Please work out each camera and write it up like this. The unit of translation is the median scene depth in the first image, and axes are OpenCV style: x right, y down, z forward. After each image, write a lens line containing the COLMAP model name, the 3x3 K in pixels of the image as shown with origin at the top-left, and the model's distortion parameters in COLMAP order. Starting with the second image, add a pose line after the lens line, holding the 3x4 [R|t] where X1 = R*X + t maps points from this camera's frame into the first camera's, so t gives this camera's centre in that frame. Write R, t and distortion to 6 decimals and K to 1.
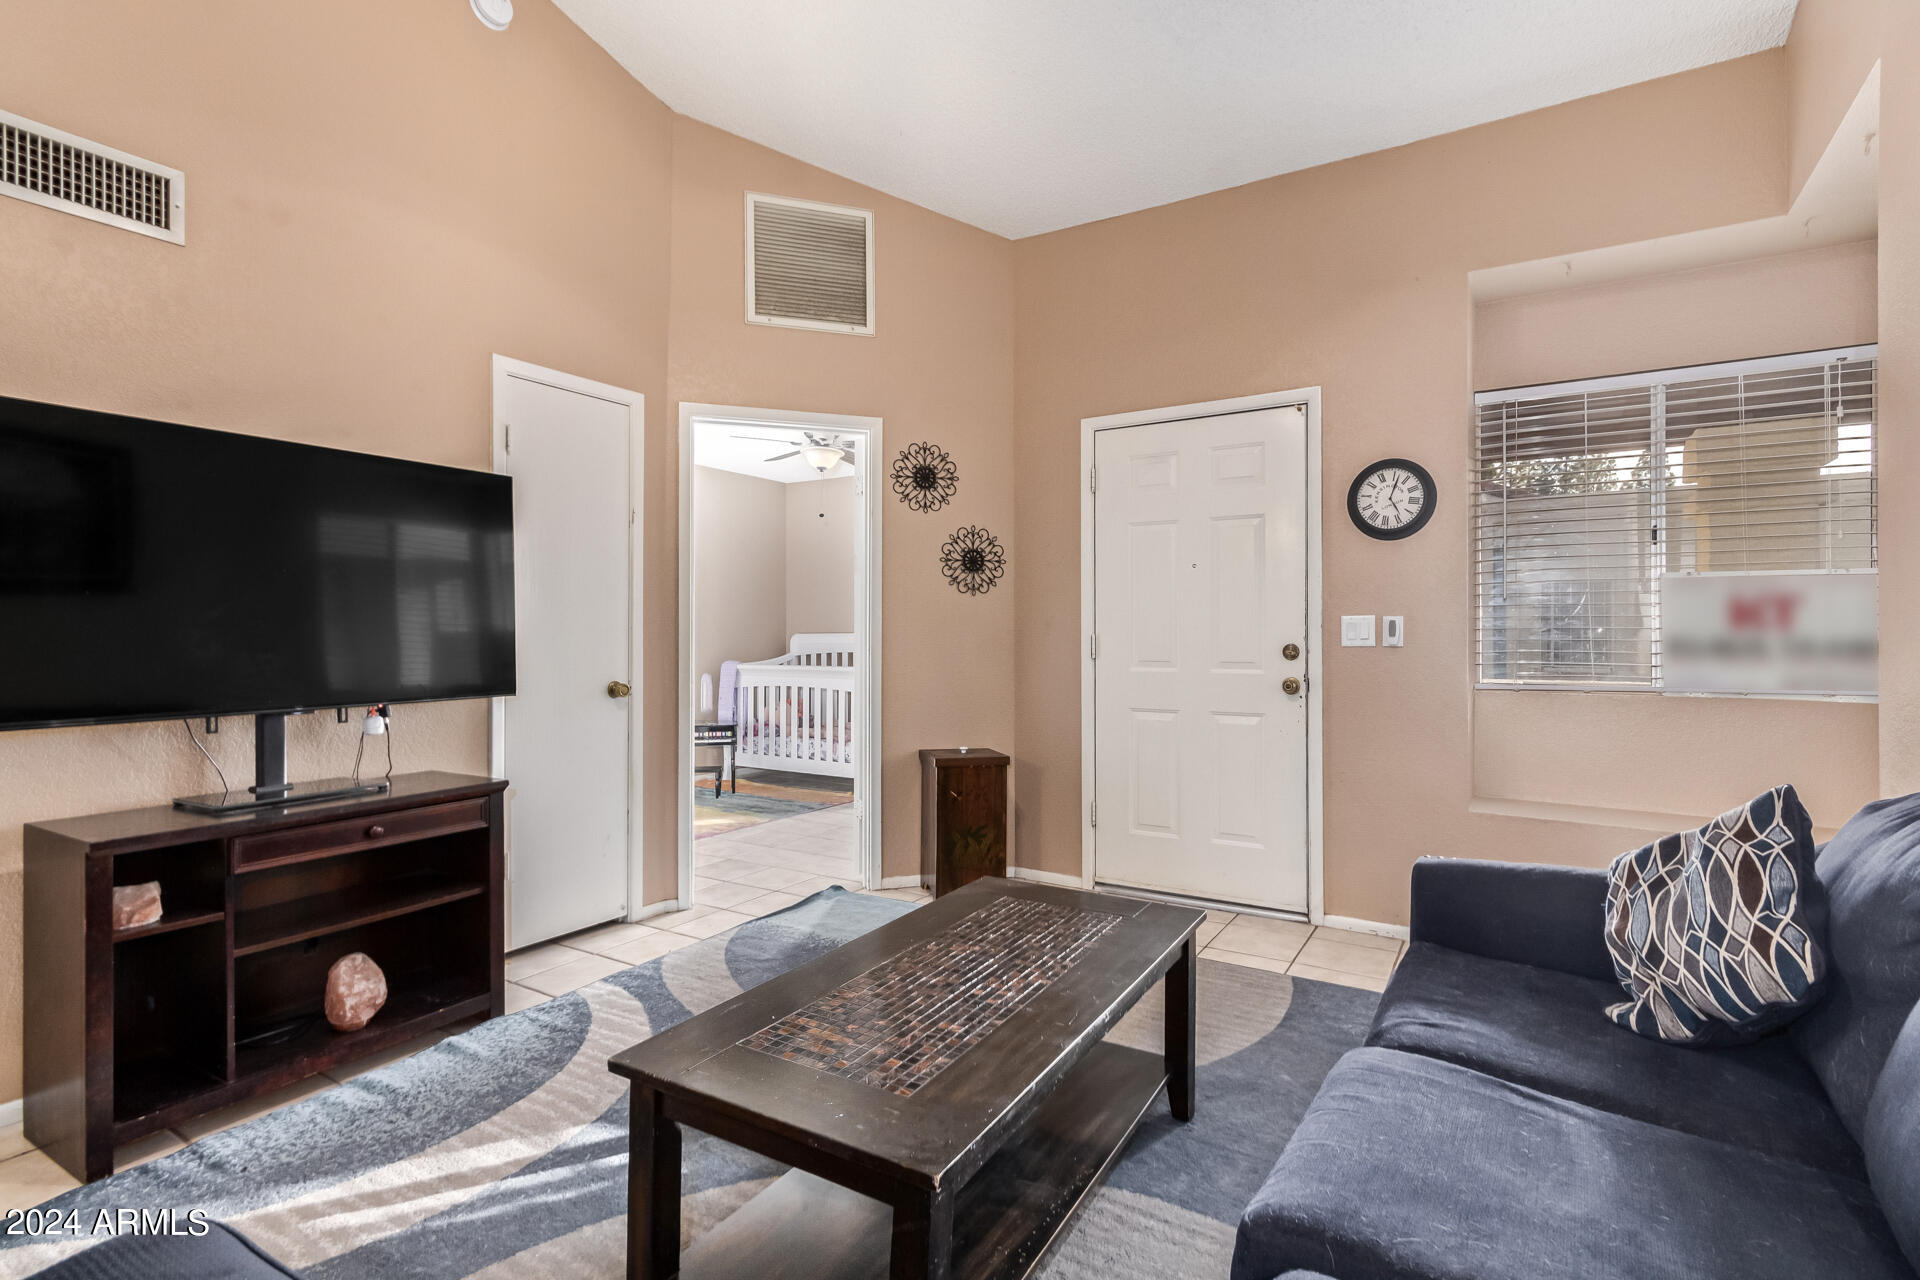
lens RADIAL K [[906.3, 0, 949.4], [0, 906.3, 624.5], [0, 0, 1]] dist [0.003195, -0.000403]
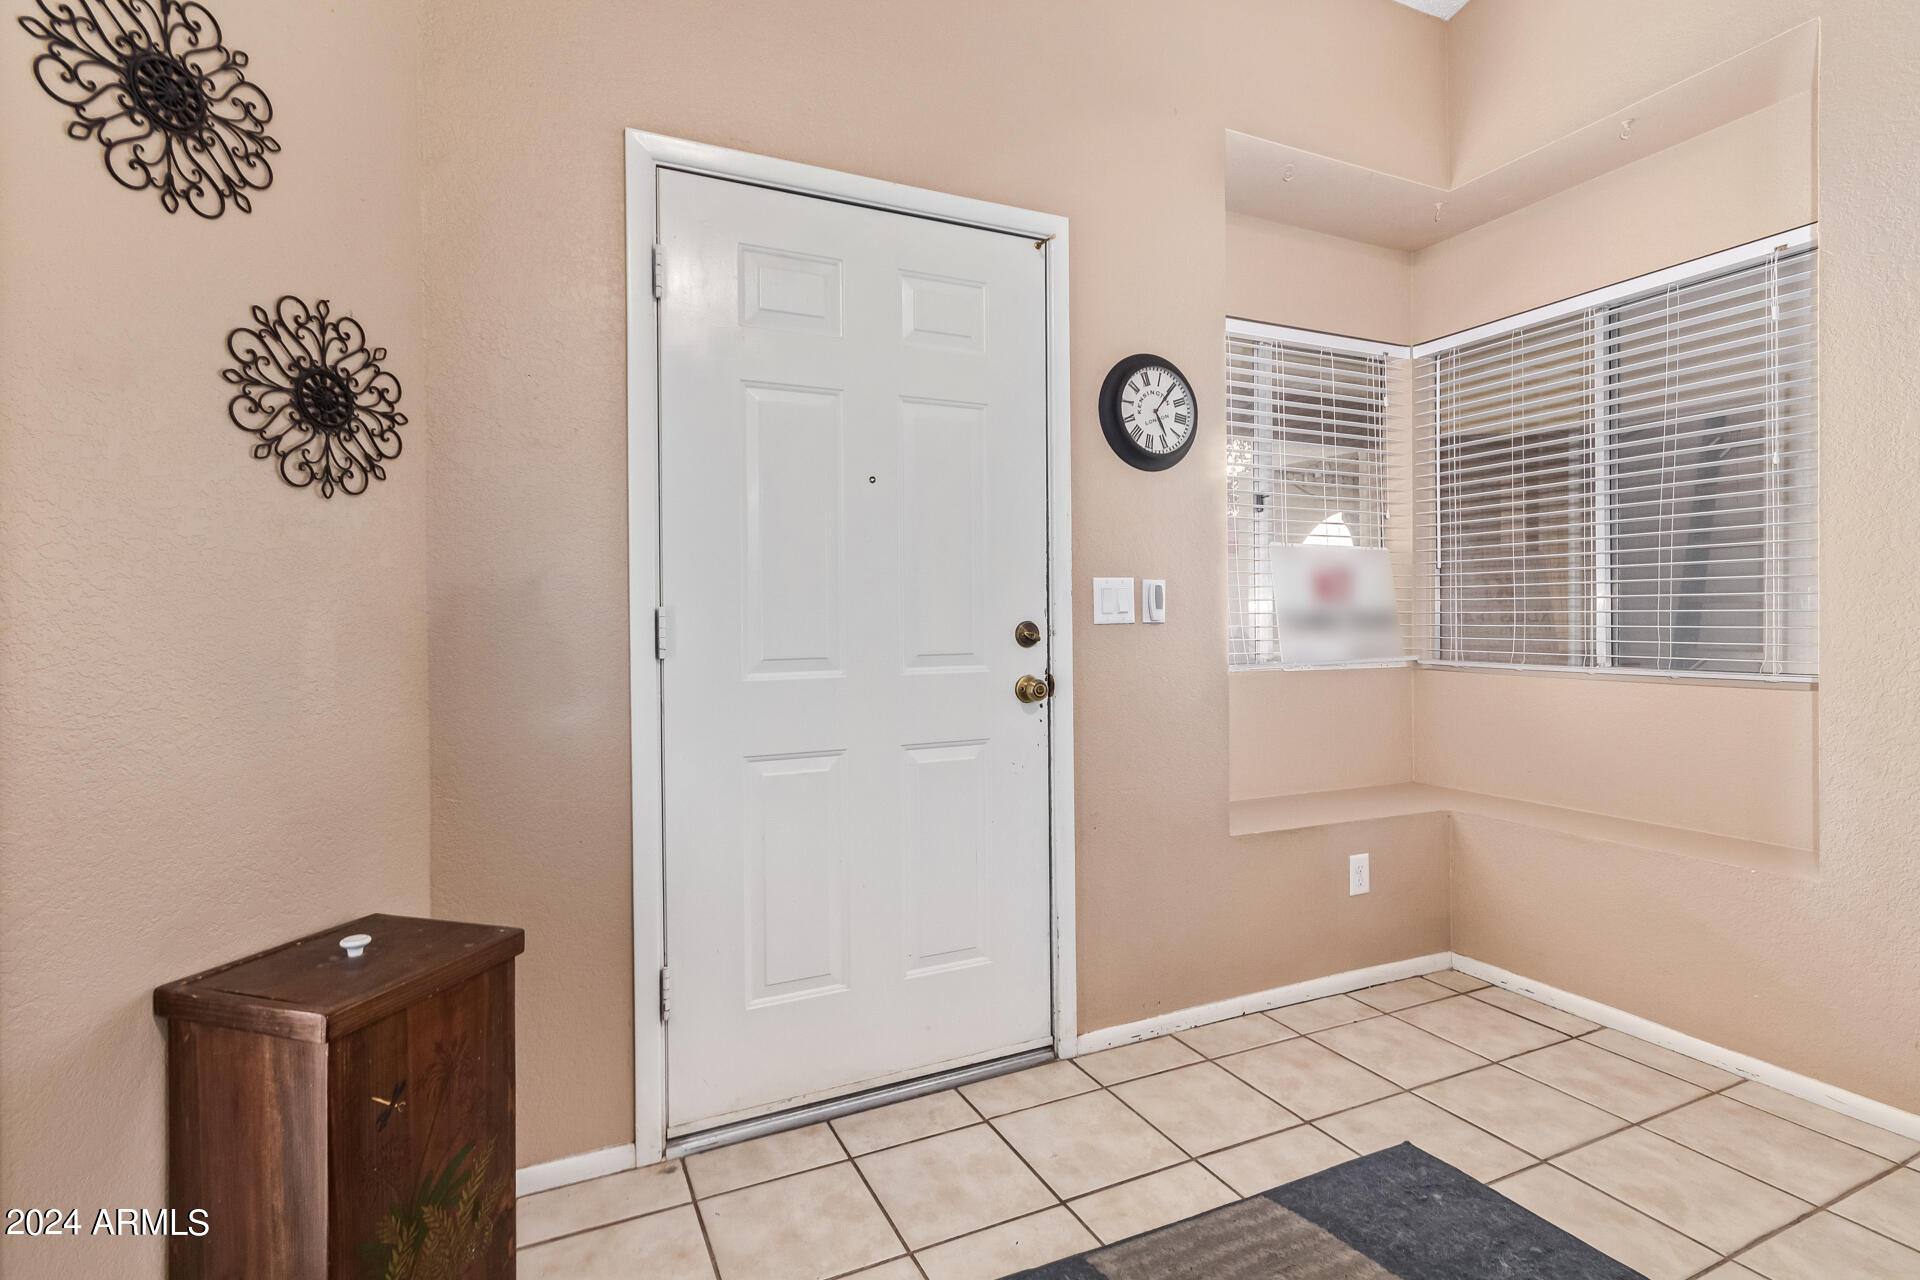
lens RADIAL K [[906.3, 0, 974.5], [0, 906.3, 618.5], [0, 0, 1]] dist [0.003195, -0.000403]
pose [[0.521884, -0.008397, 0.852975, -0.157382], [-0.002159, 0.999935, 0.011164, 0.011428], [-0.853014, -0.007668, 0.521832, 0.650172]]
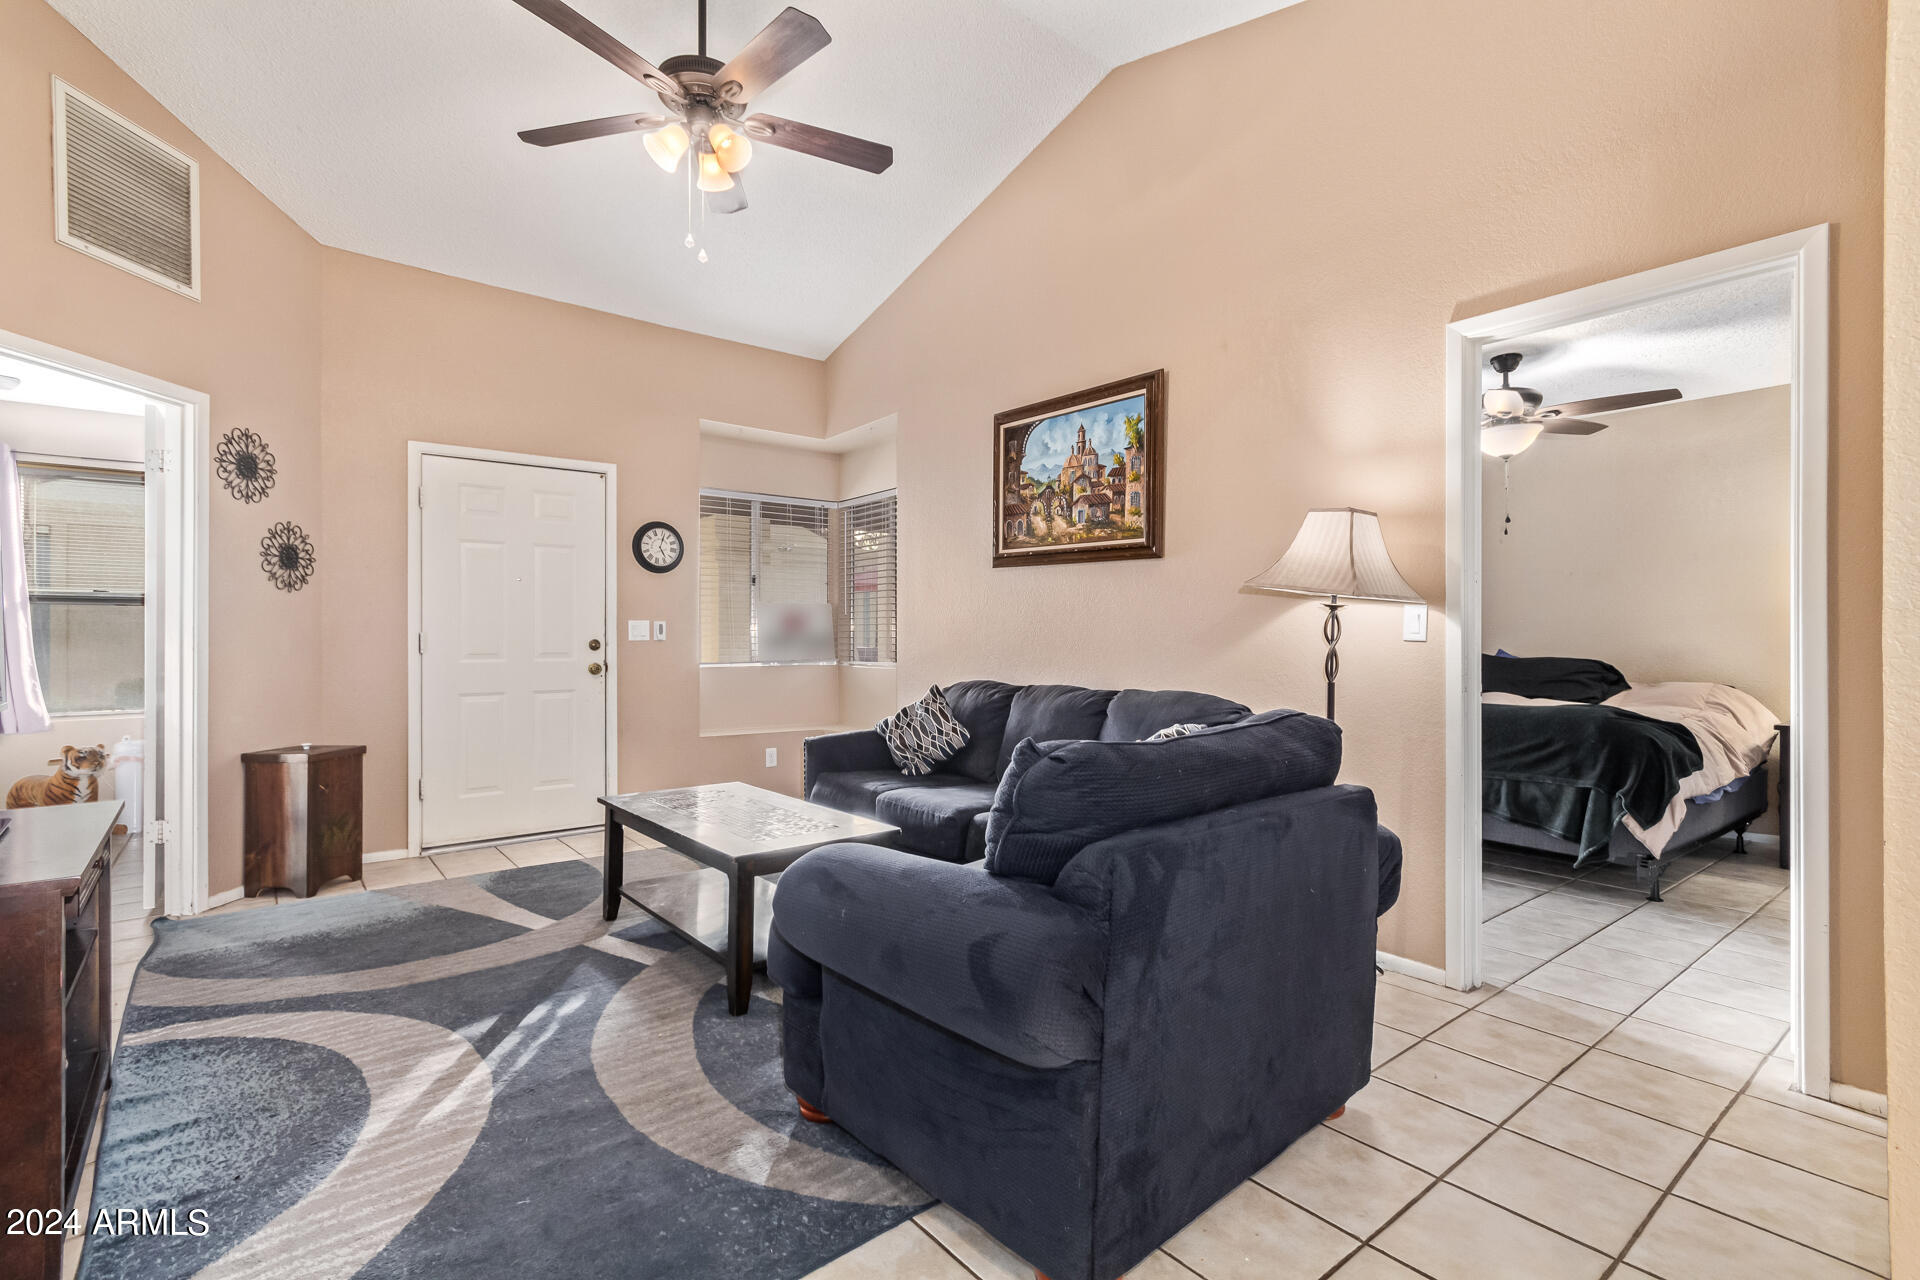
lens RADIAL K [[906.3, 0, 957.0], [0, 906.3, 641.1], [0, 0, 1]] dist [0.003195, -0.000403]
pose [[0.337552, -0.006163, 0.941287, -0.718393], [-0.012992, 0.999853, 0.011206, 0.000605], [-0.941217, -0.016012, 0.337422, -0.023131]]
